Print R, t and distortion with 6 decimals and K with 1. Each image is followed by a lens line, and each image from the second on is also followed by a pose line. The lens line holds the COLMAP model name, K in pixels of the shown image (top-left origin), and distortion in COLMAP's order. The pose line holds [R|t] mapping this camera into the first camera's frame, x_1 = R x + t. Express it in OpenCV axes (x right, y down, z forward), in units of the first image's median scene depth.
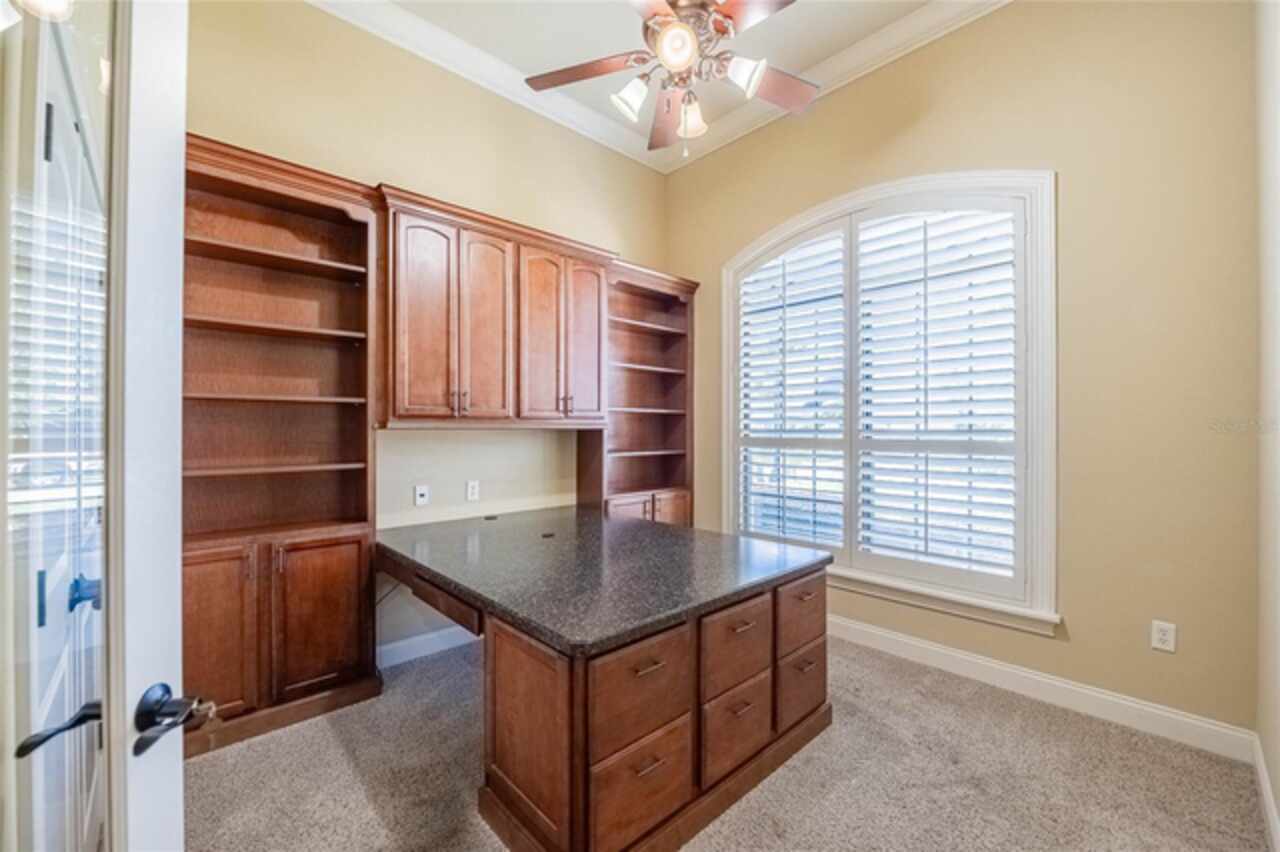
lens RADIAL K [[513.6, 0, 643.2], [0, 513.6, 426.6], [0, 0, 1]] dist [-0.000014, -0.000036]
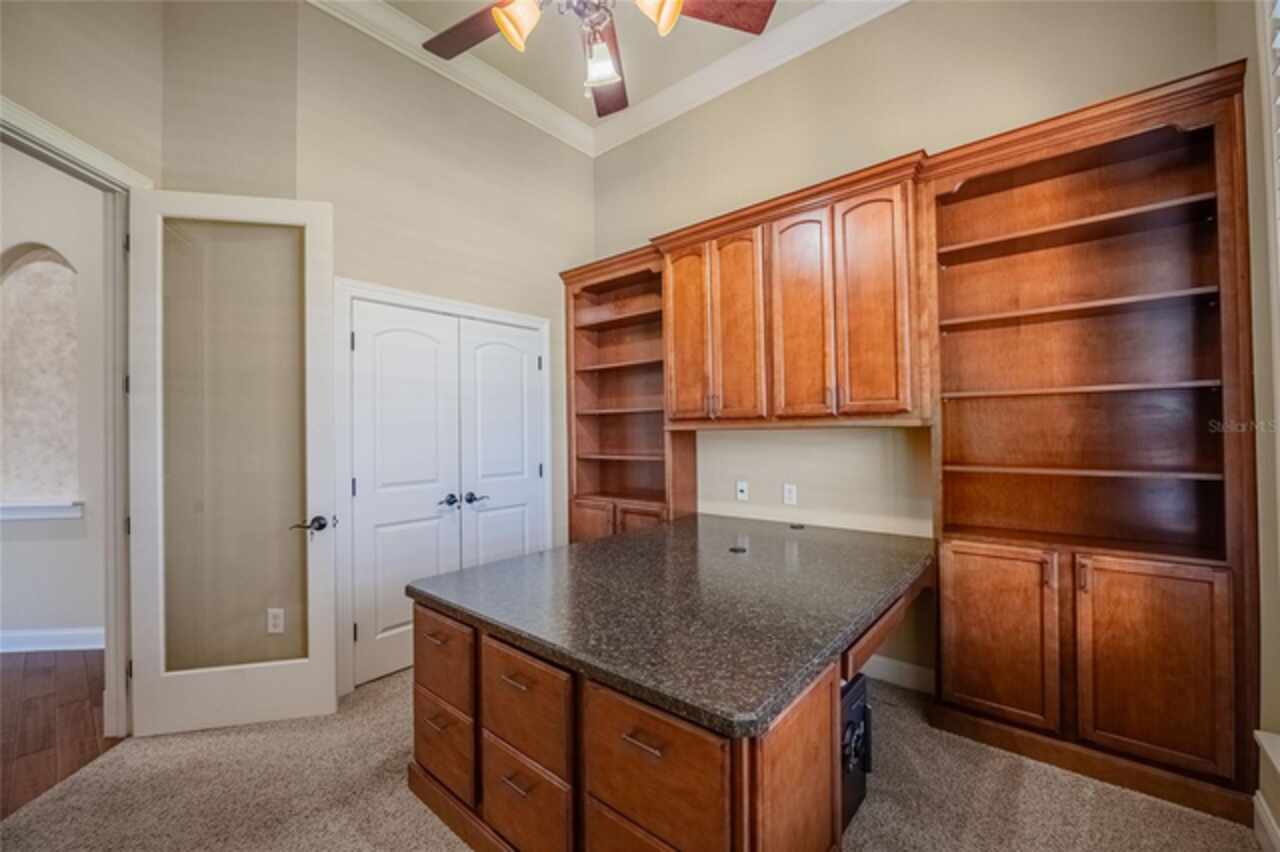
lens RADIAL K [[513.6, 0, 643.2], [0, 513.6, 426.6], [0, 0, 1]] dist [-0.000014, -0.000036]
pose [[0.108597, -0.008800, -0.994047, 0.629706], [0.020336, 0.999771, -0.006629, 0.001107], [0.993878, -0.019495, 0.108751, 0.690389]]
